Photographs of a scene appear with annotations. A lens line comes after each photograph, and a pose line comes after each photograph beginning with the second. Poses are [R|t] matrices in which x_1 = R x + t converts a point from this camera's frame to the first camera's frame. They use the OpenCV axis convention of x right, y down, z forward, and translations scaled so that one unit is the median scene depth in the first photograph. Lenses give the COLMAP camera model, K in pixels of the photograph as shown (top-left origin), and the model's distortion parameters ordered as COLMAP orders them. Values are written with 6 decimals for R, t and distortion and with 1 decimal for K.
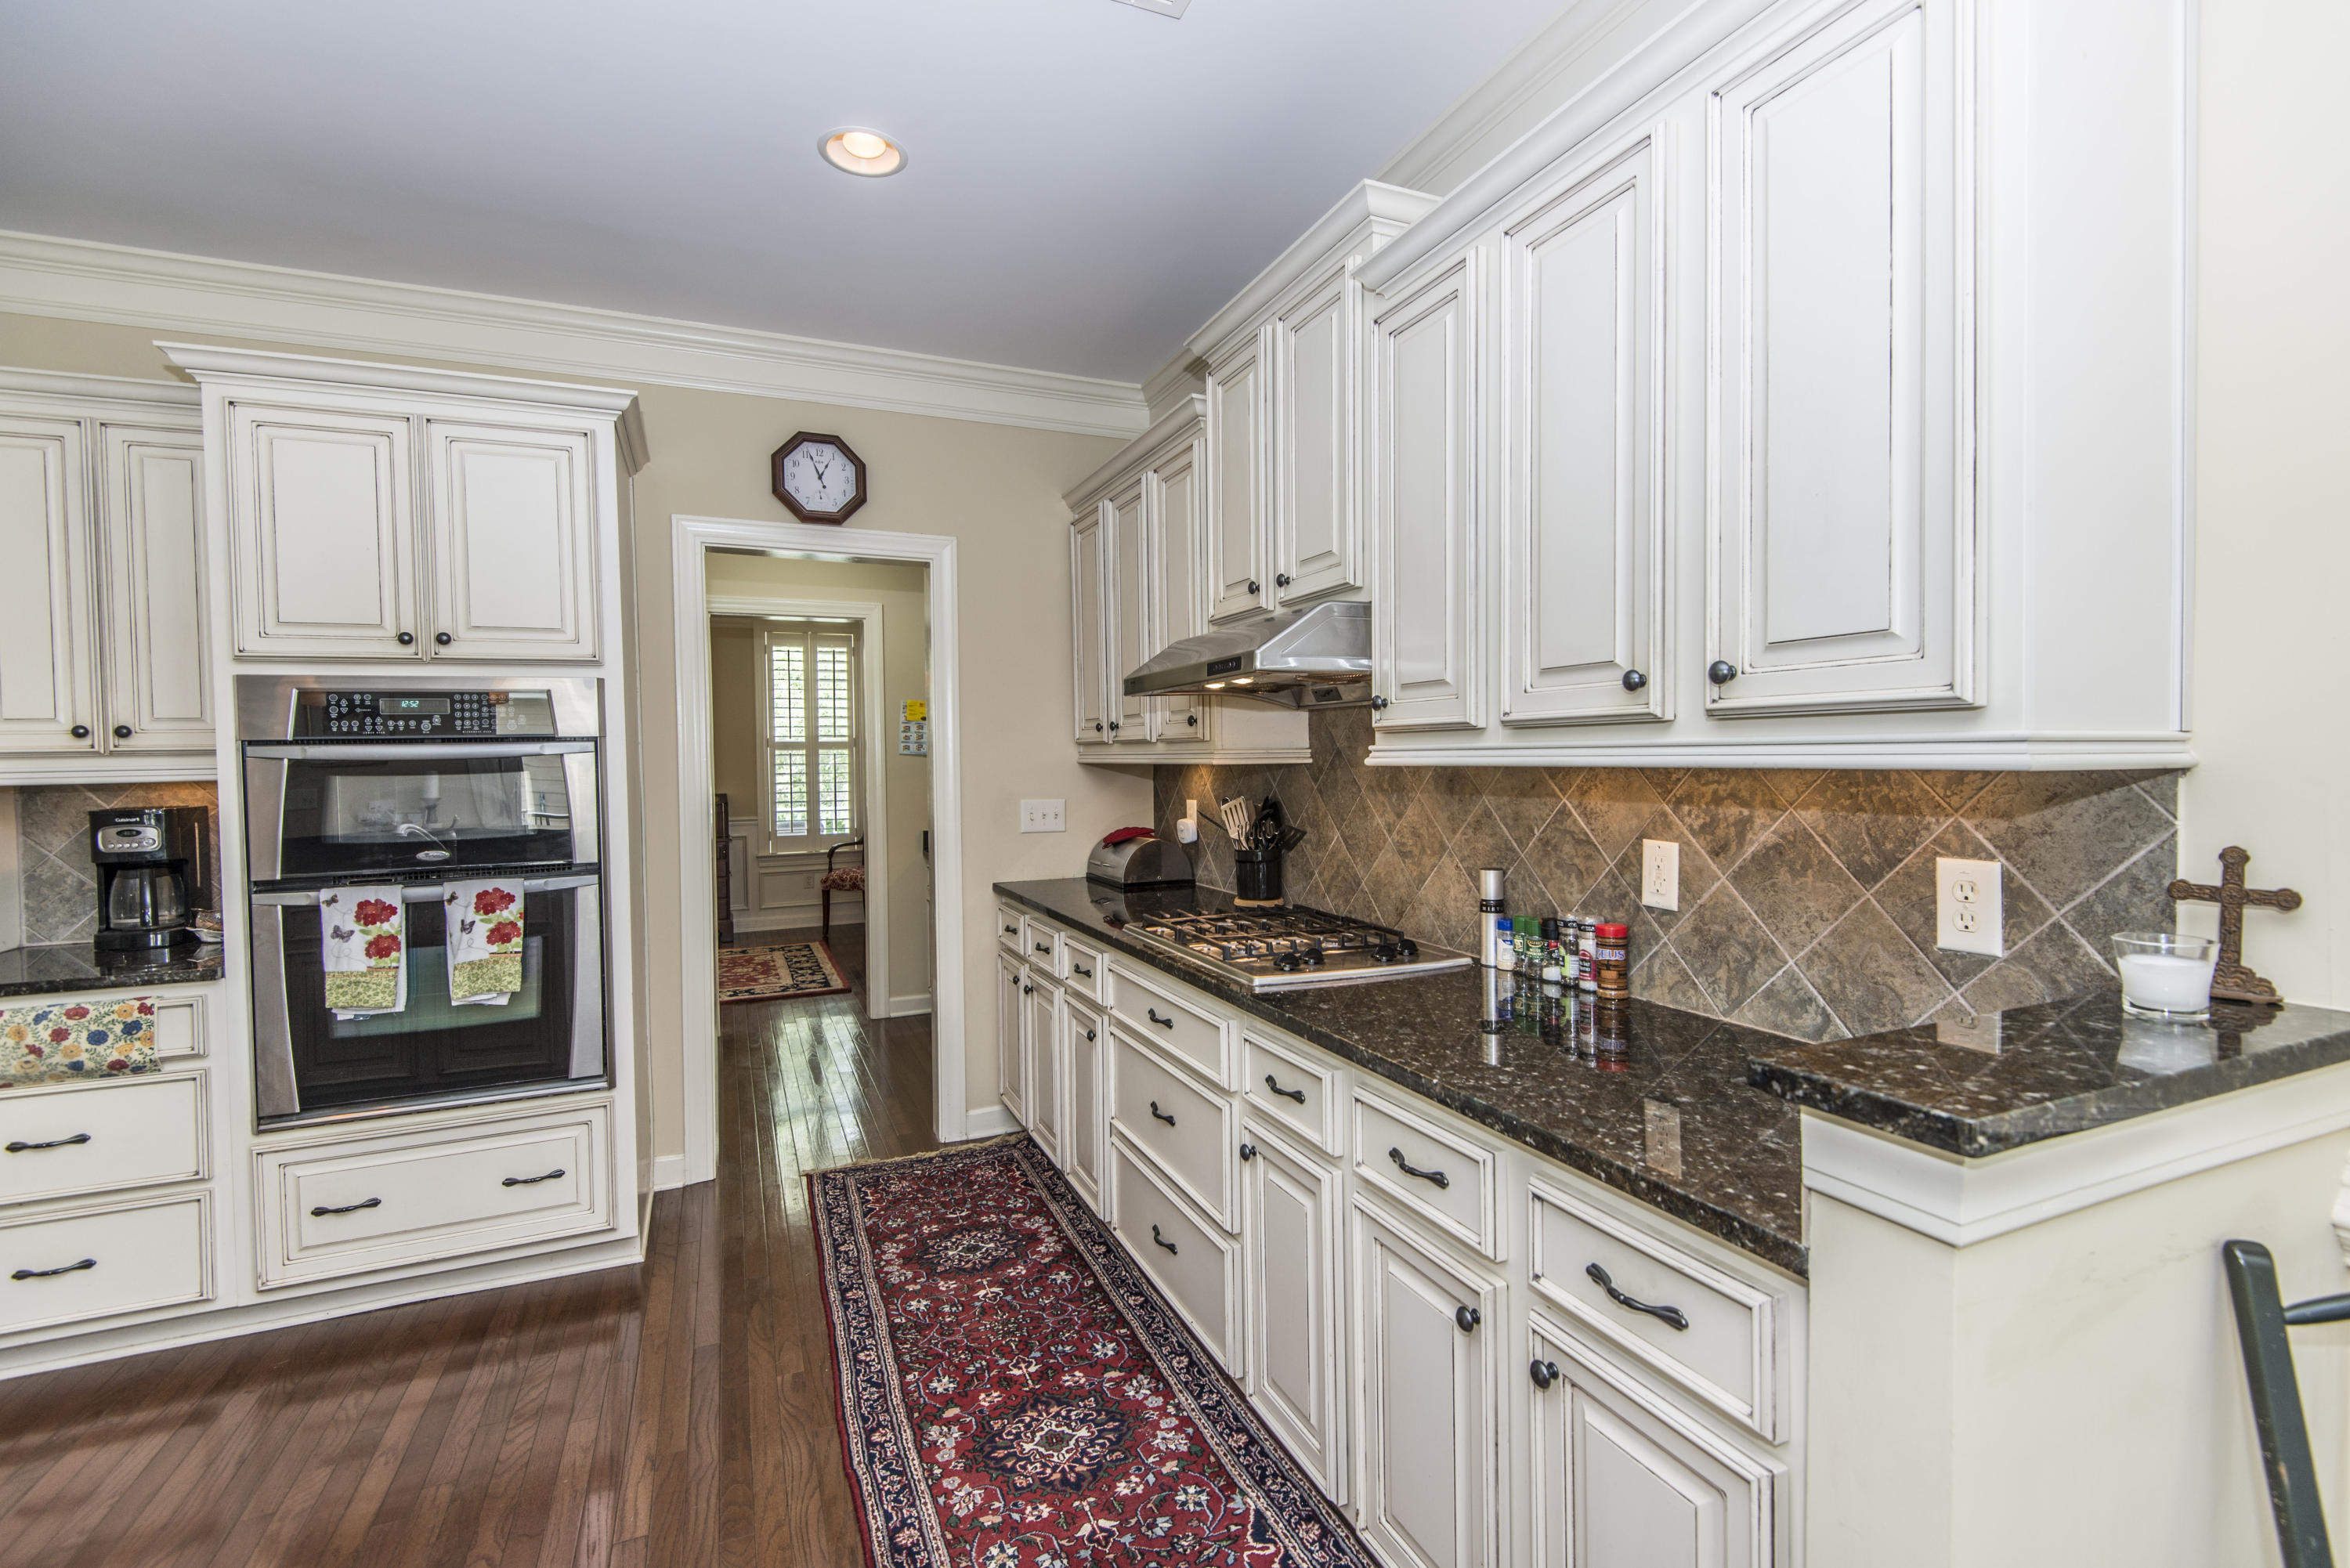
lens RADIAL K [[1058.3, 0, 1180.1], [0, 1058.3, 770.3], [0, 0, 1]] dist [0.028433, -0.015664]
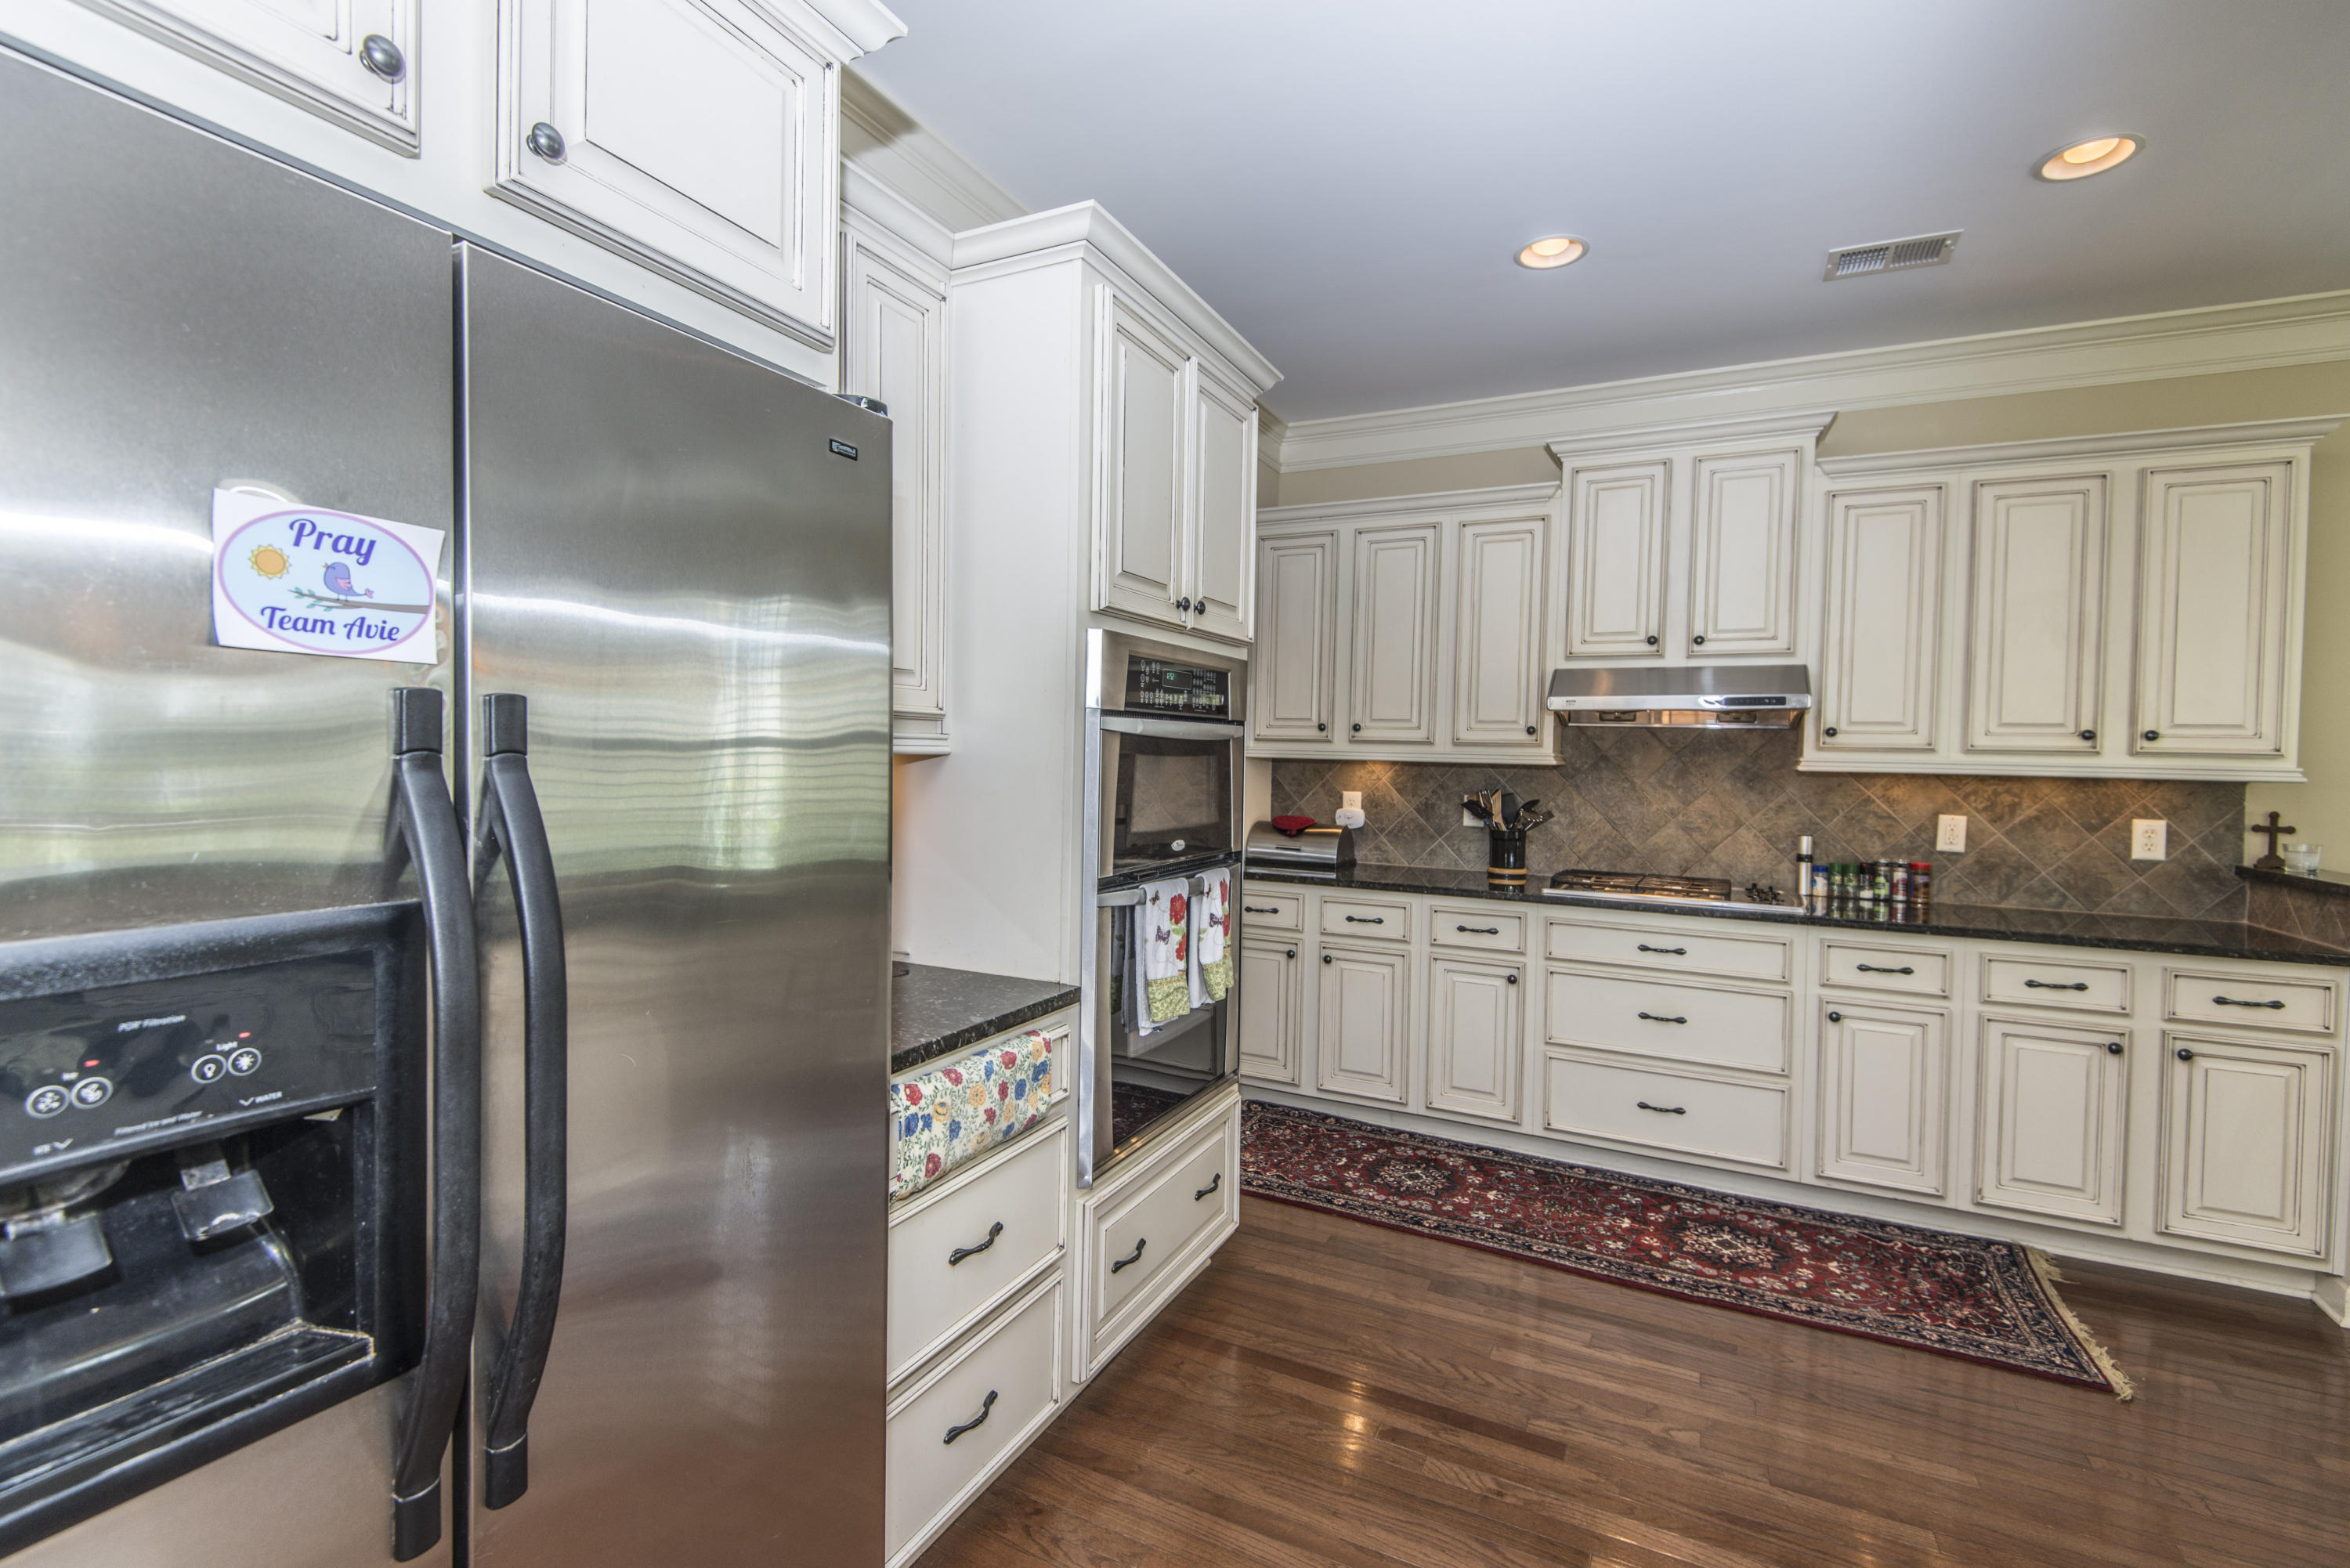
lens RADIAL K [[1058.3, 0, 1175.7], [0, 1058.3, 774.7], [0, 0, 1]] dist [0.028433, -0.015664]
pose [[0.765266, 0.018938, 0.643436, -1.339935], [-0.023444, 0.999724, -0.001541, 0.022681], [-0.643288, -0.013905, 0.765498, 0.333778]]
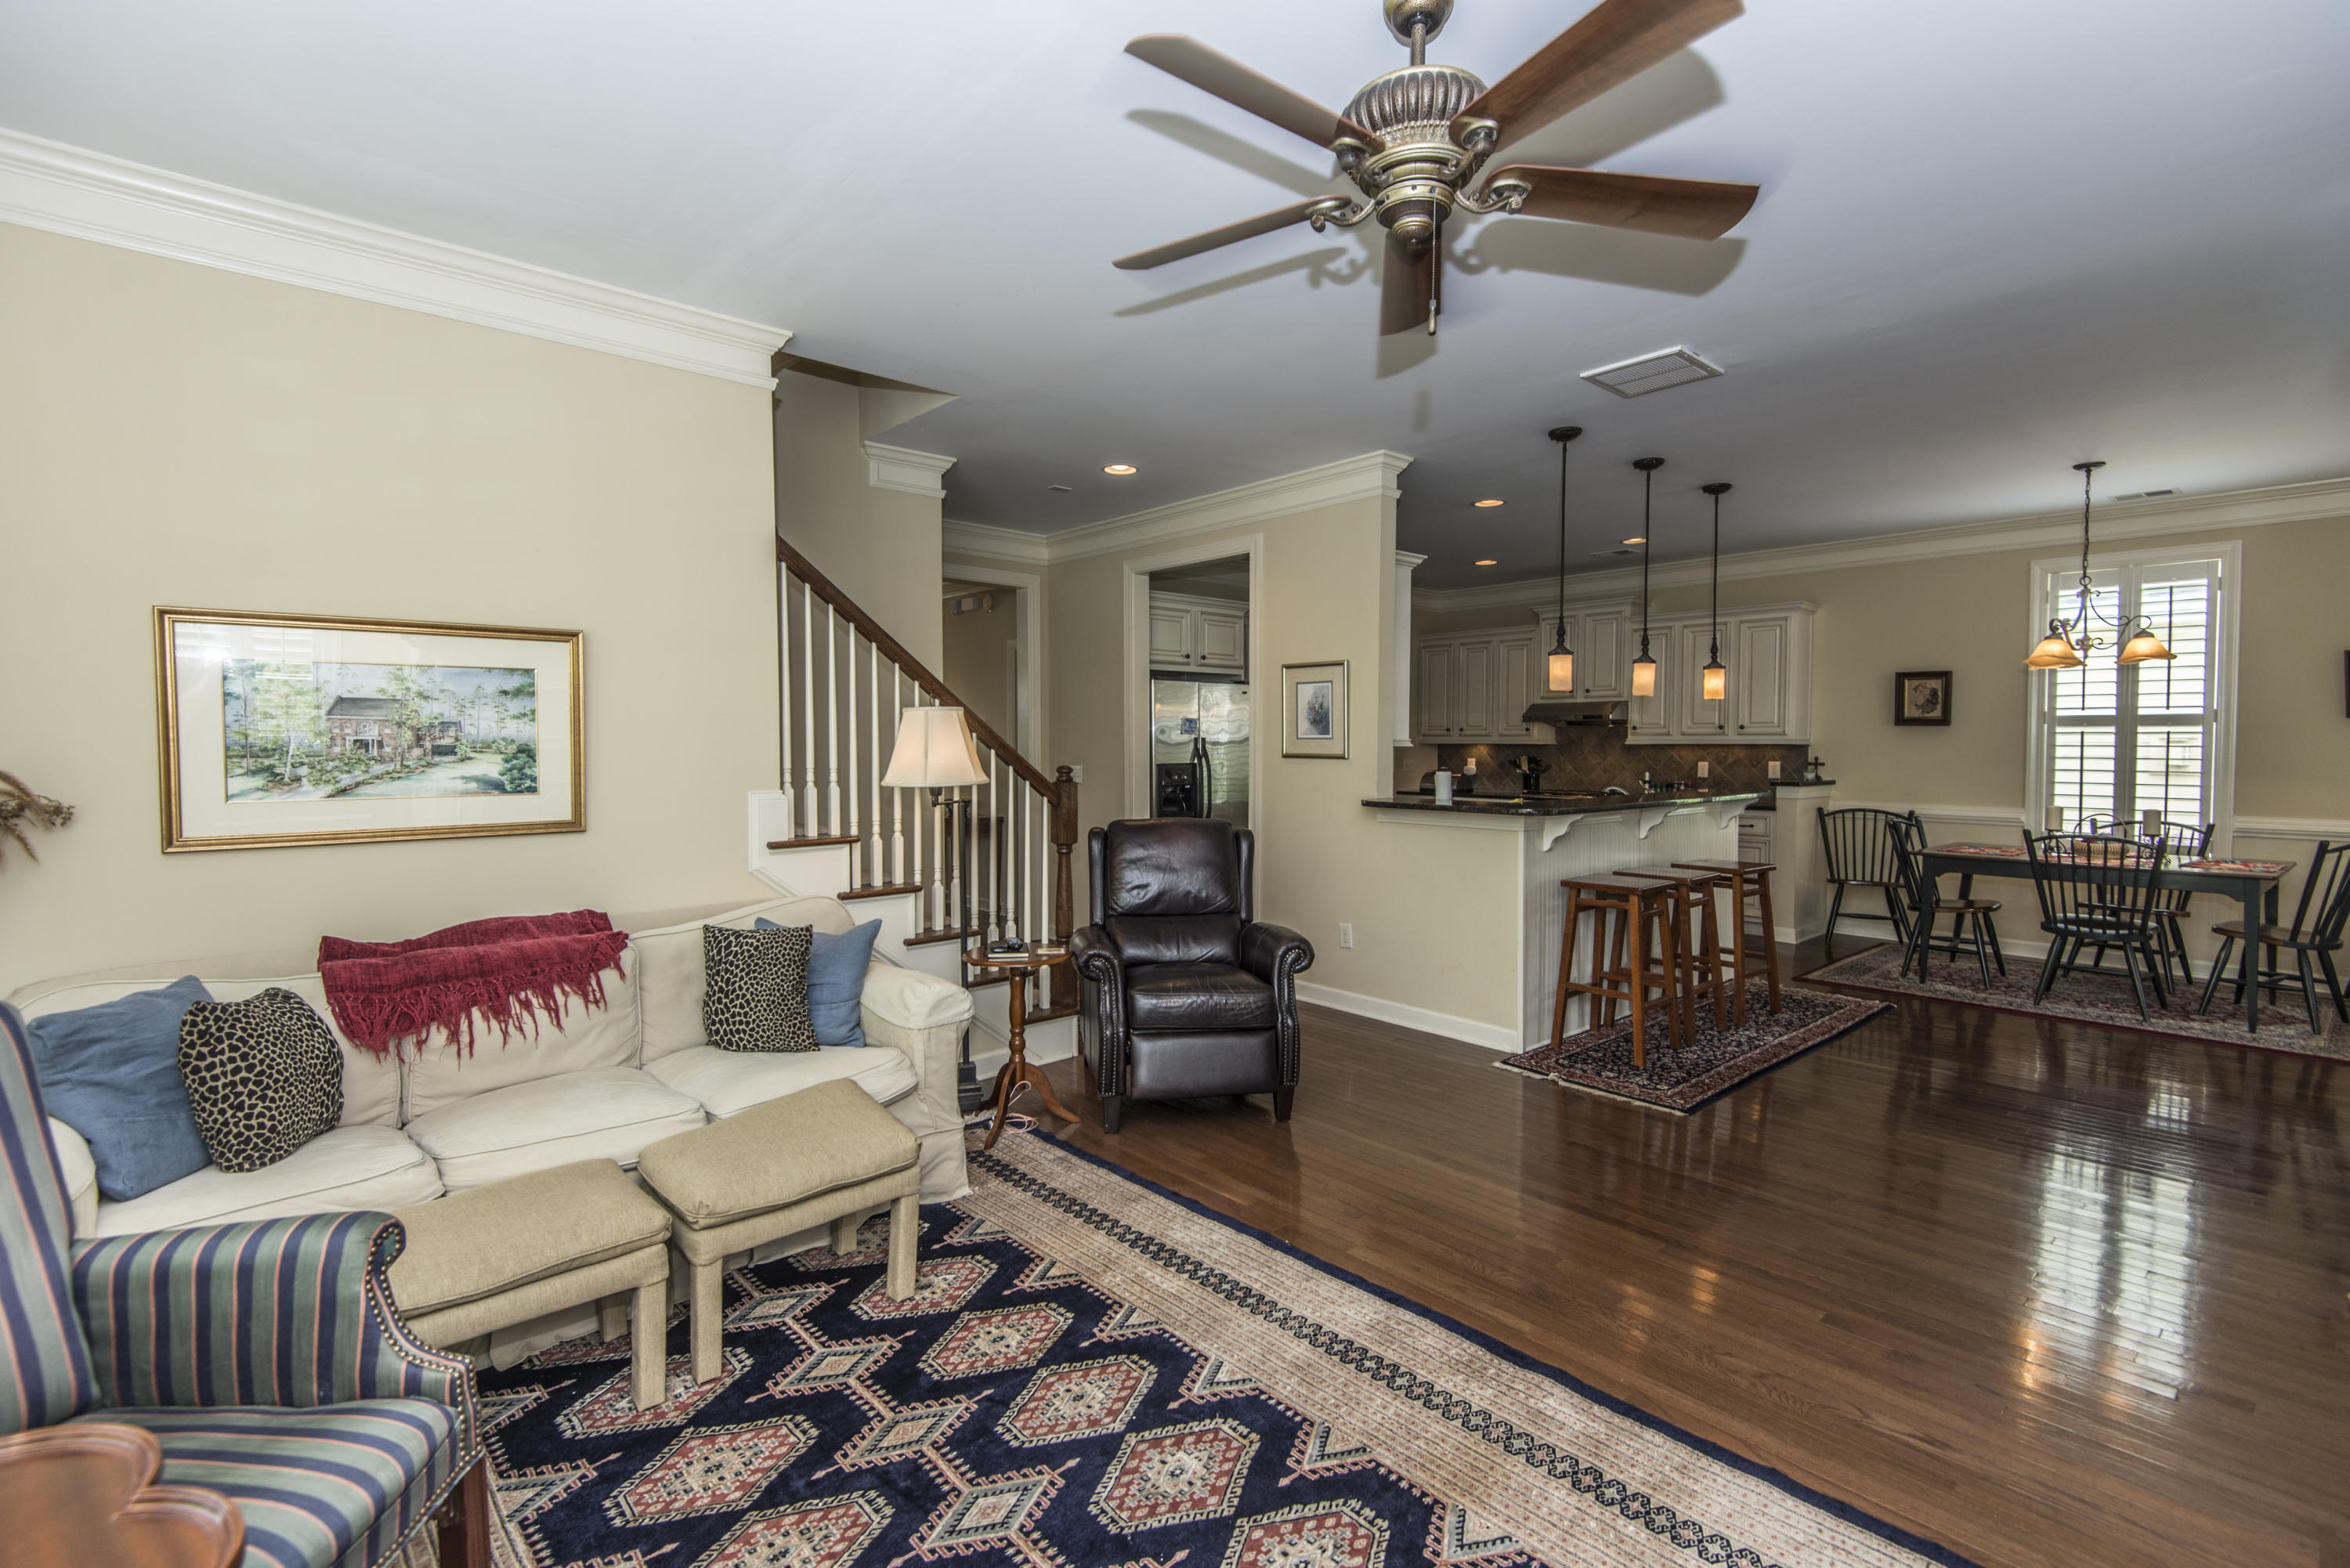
lens RADIAL K [[1058.3, 0, 1179.9], [0, 1058.3, 773.3], [0, 0, 1]] dist [0.028433, -0.015664]
pose [[0.951240, 0.007021, 0.308371, -2.187197], [-0.010286, 0.999907, 0.008964, 0.072358], [-0.308280, -0.011699, 0.951224, -1.855667]]
